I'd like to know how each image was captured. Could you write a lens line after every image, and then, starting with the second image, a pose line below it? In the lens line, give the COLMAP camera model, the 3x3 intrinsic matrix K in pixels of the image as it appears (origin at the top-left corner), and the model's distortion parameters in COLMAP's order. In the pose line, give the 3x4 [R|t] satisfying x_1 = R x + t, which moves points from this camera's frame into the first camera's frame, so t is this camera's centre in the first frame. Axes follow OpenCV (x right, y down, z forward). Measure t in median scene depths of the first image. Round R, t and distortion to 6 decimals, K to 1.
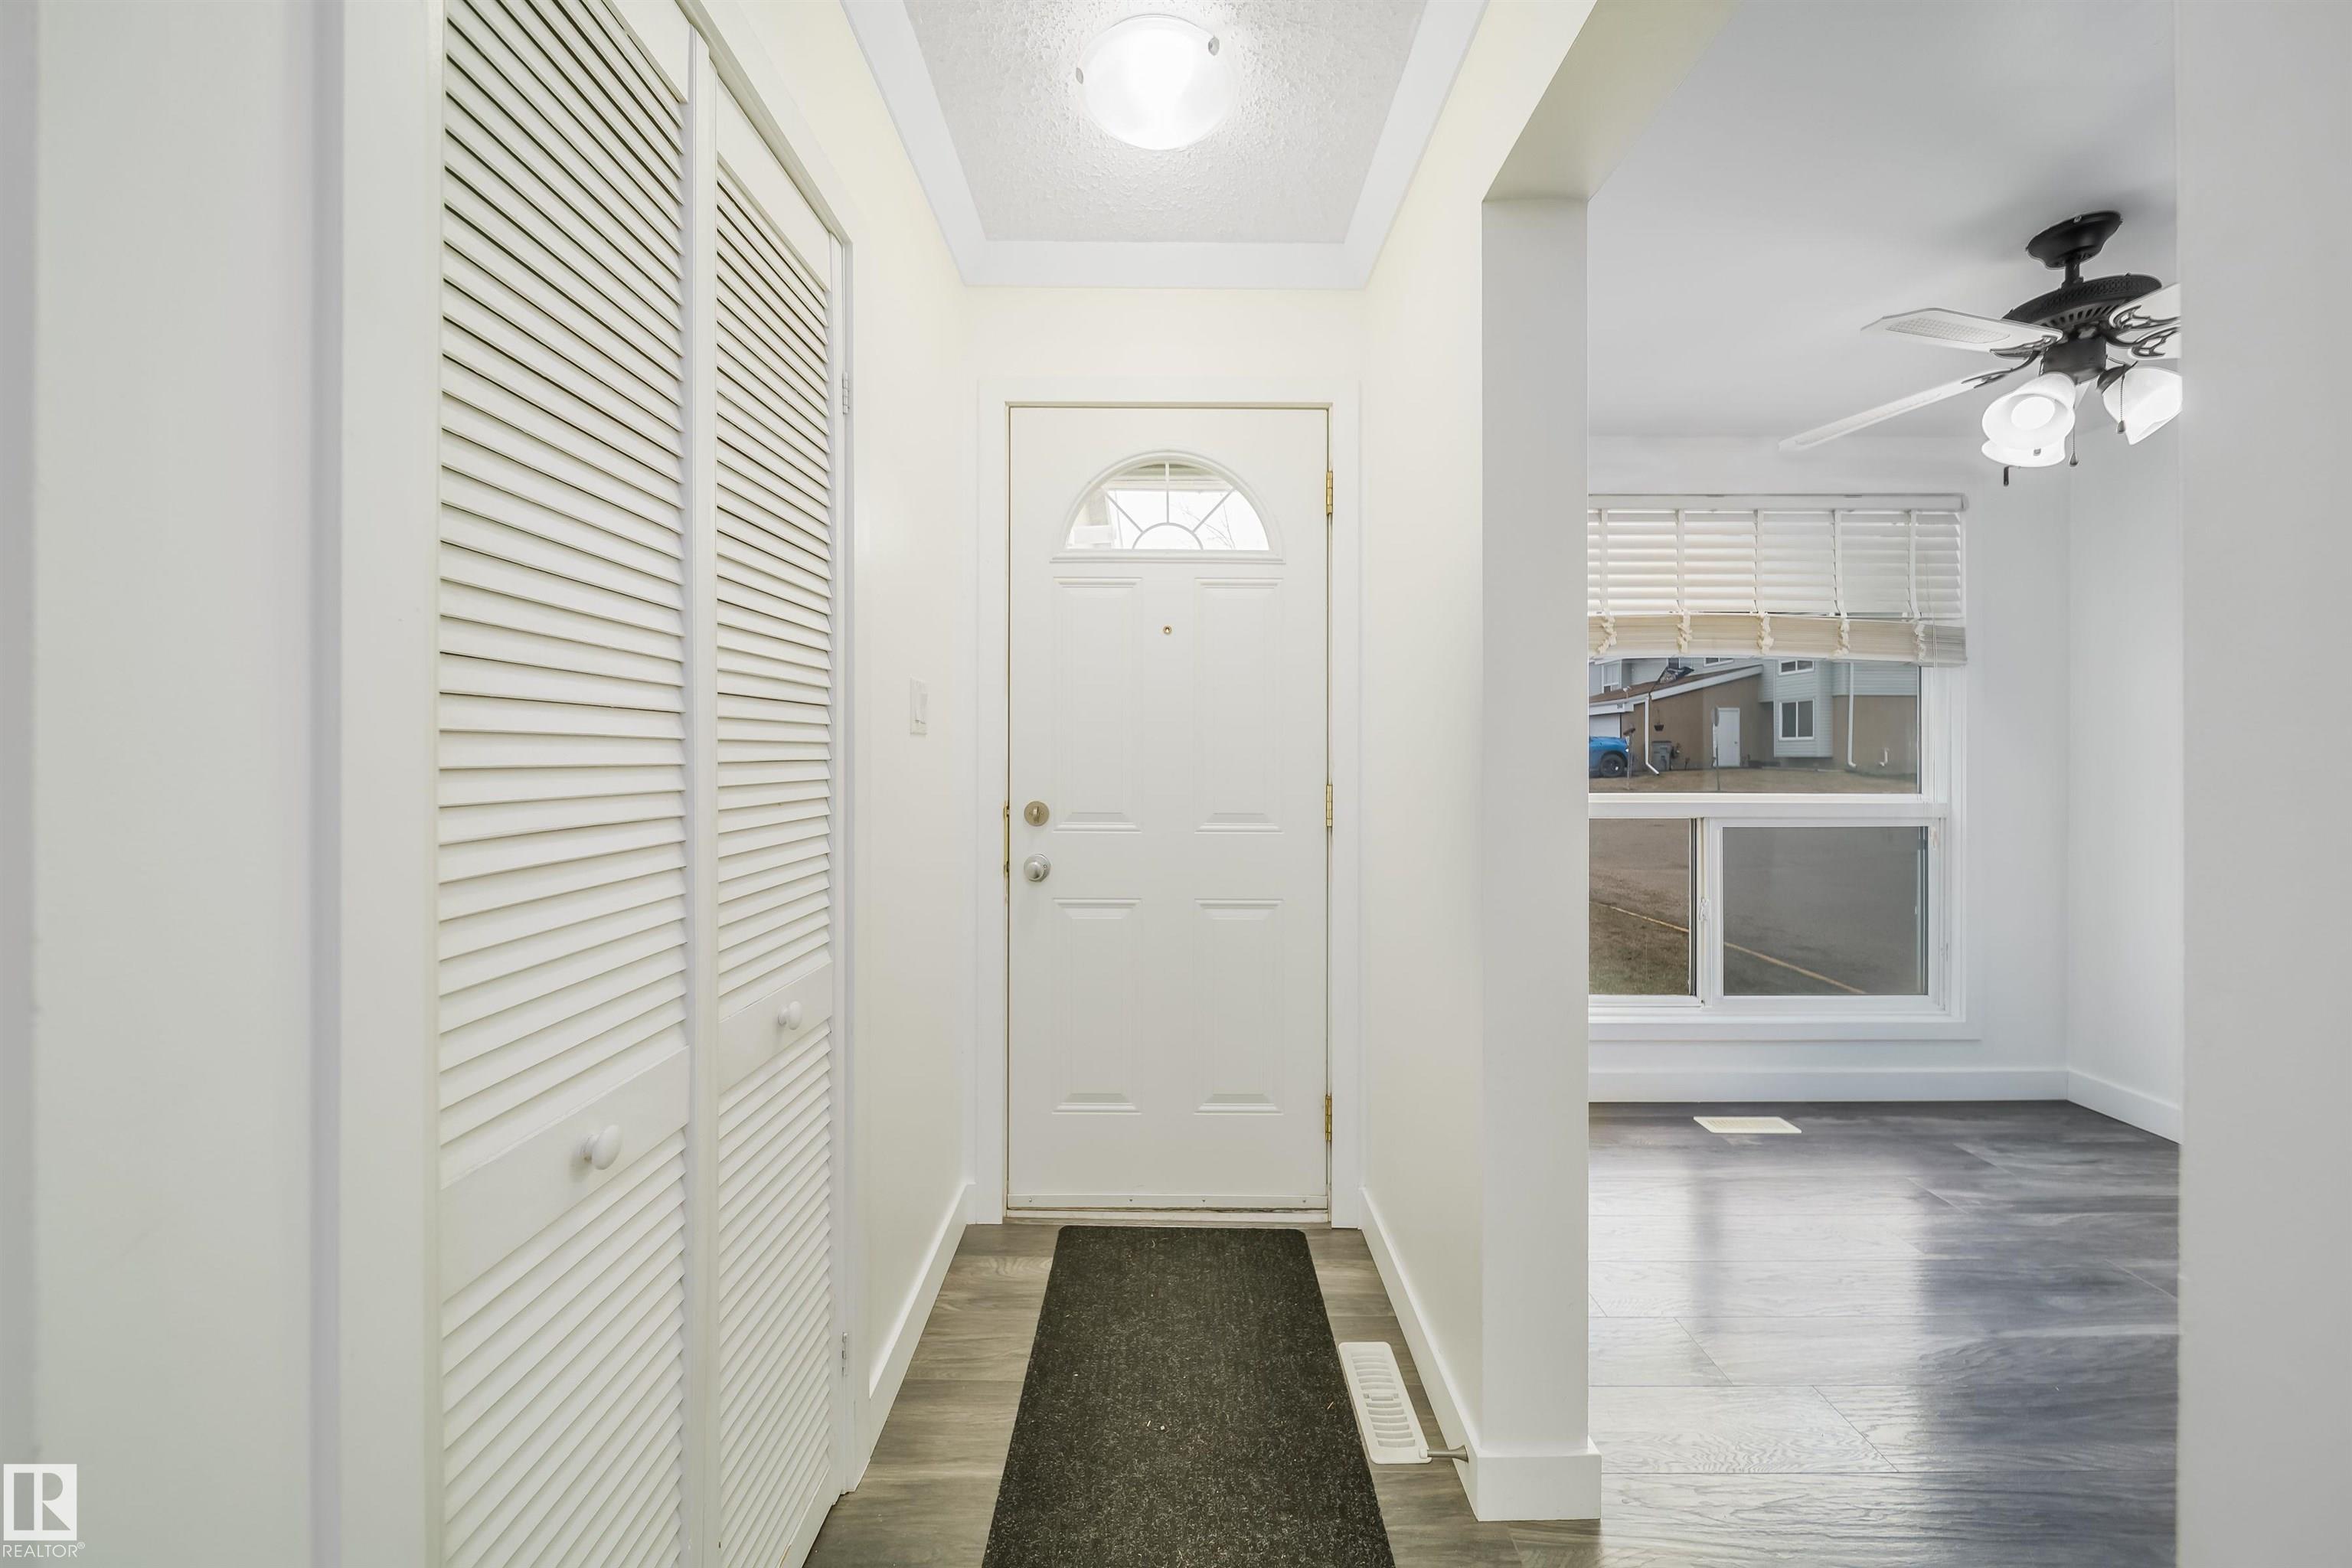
lens RADIAL K [[829.4, 0, 1173.8], [0, 829.4, 754.3], [0, 0, 1]] dist [-0.003026, -0.000632]
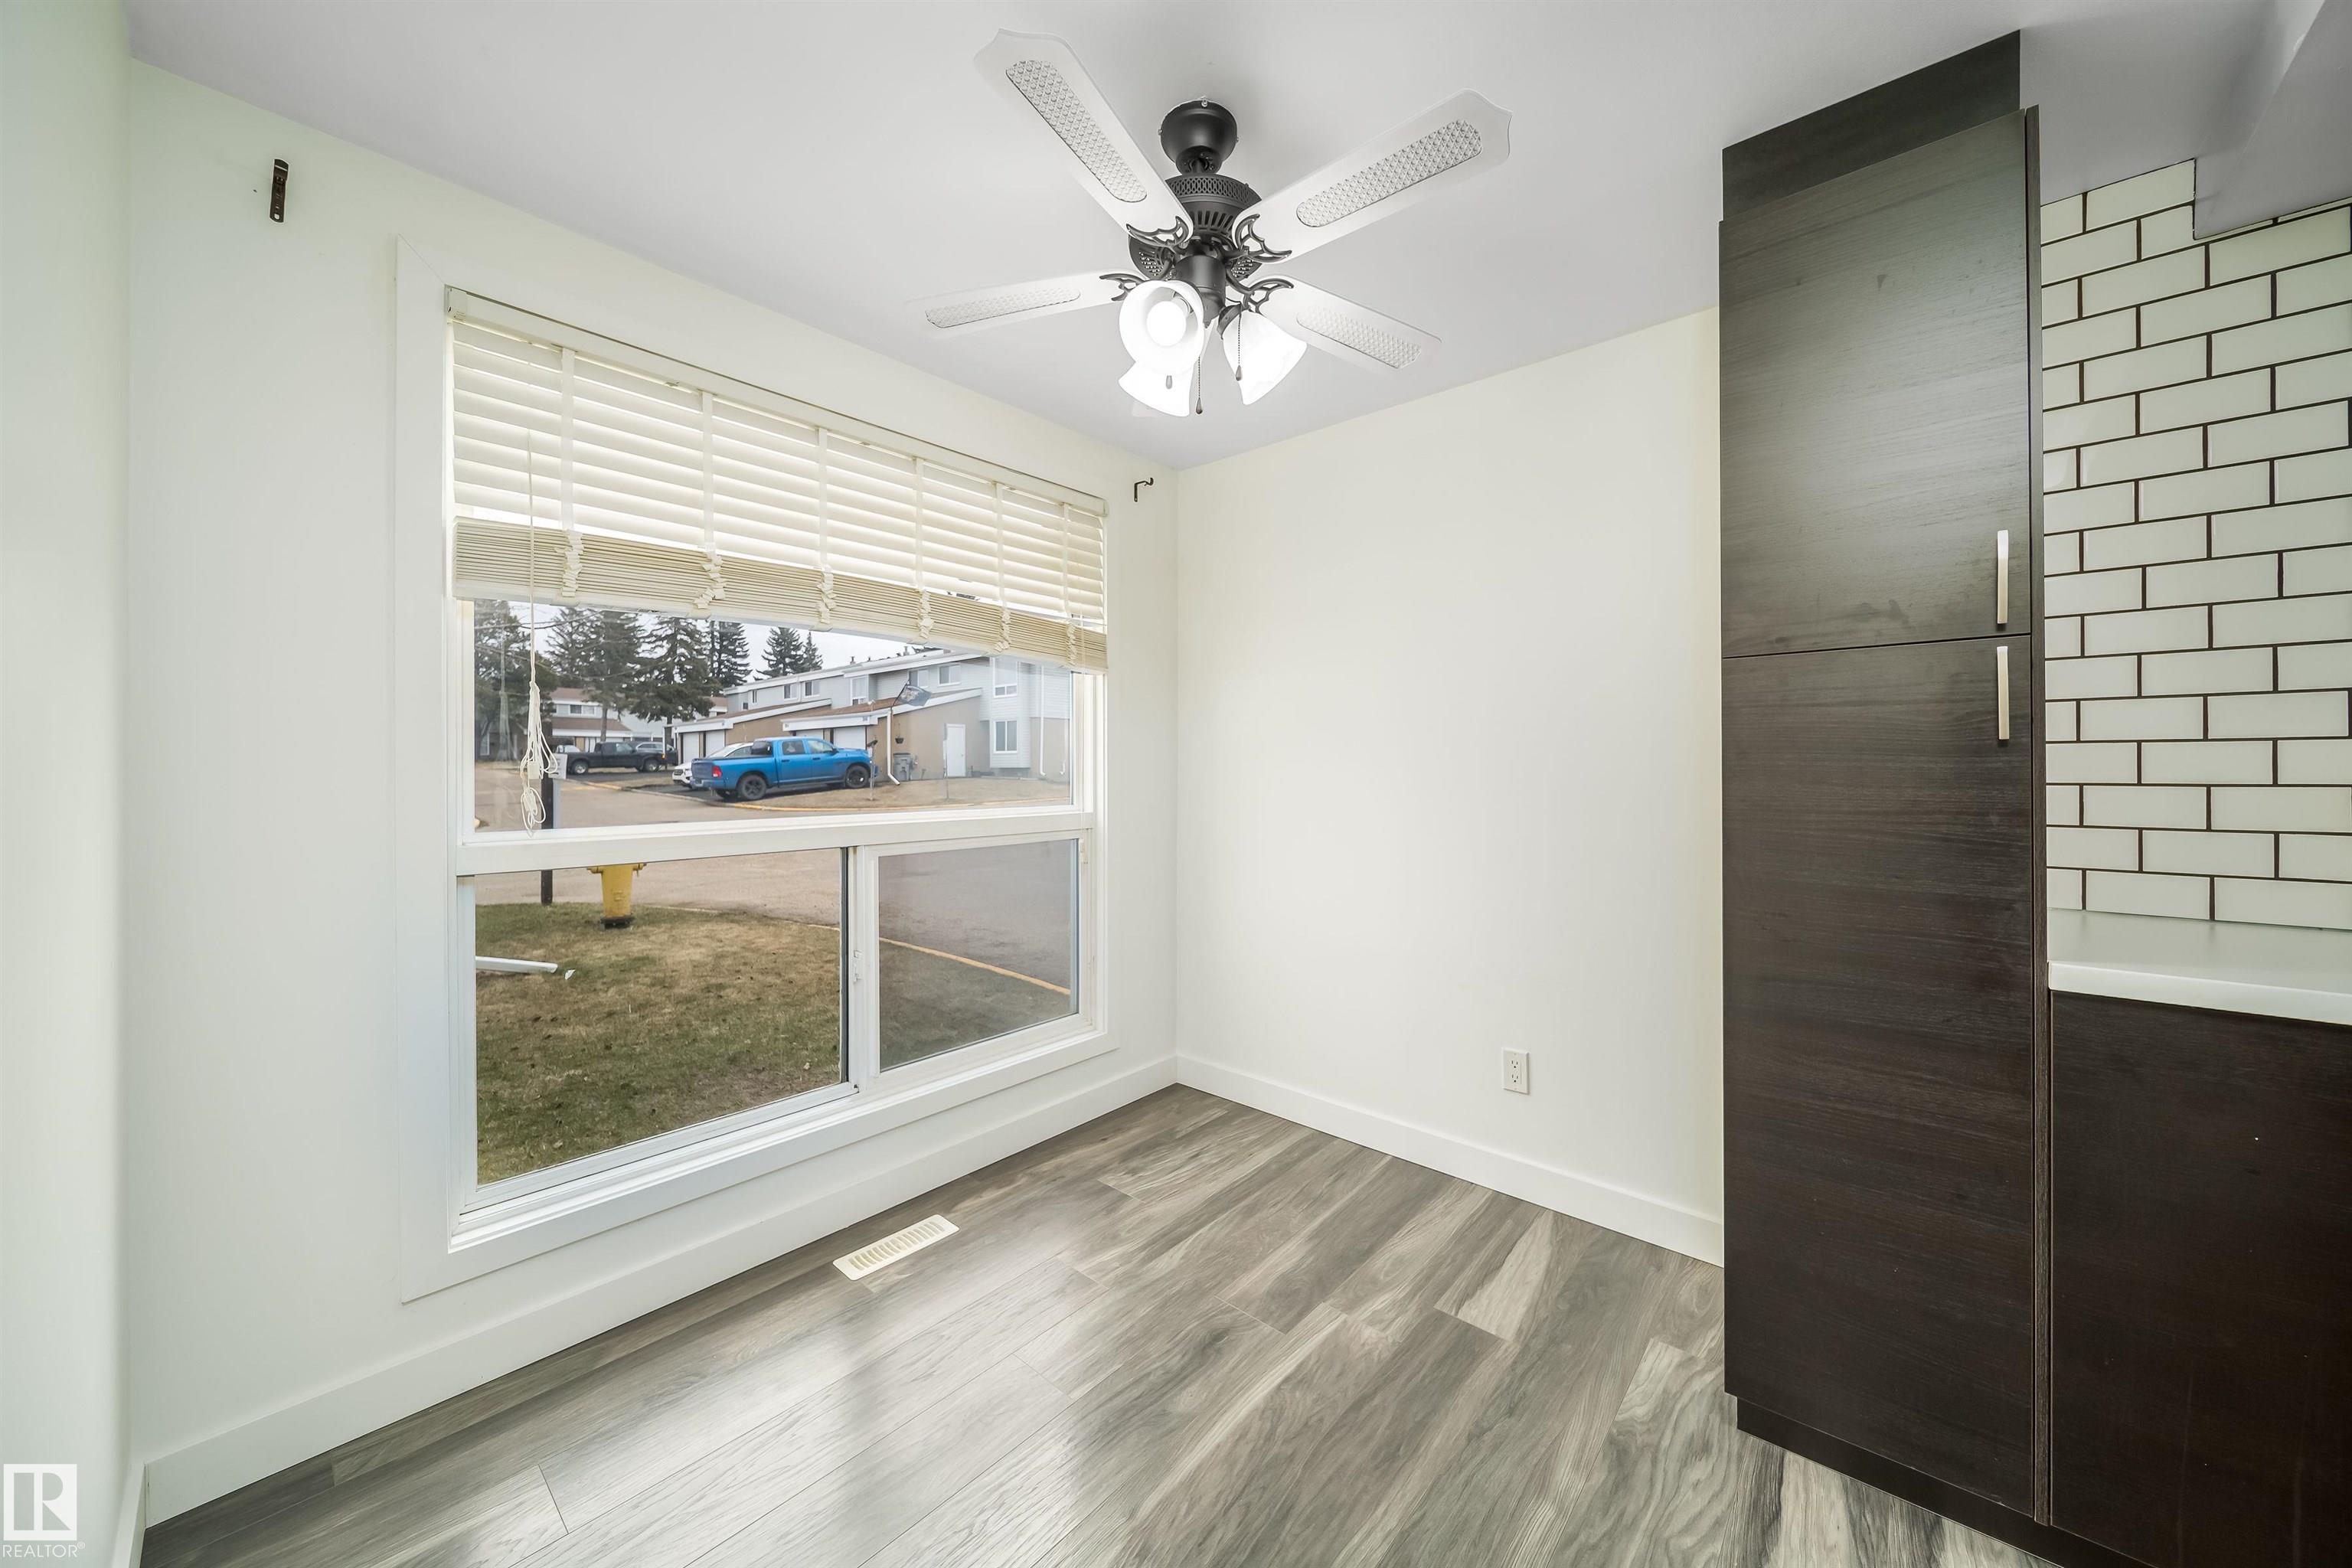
lens RADIAL K [[829.4, 0, 1183.7], [0, 829.4, 768.6], [0, 0, 1]] dist [-0.003026, -0.000632]
pose [[0.658207, -0.003213, 0.752830, 0.282004], [0.000735, 0.999993, 0.003626, 0.003337], [-0.752837, -0.001833, 0.658205, 0.288720]]
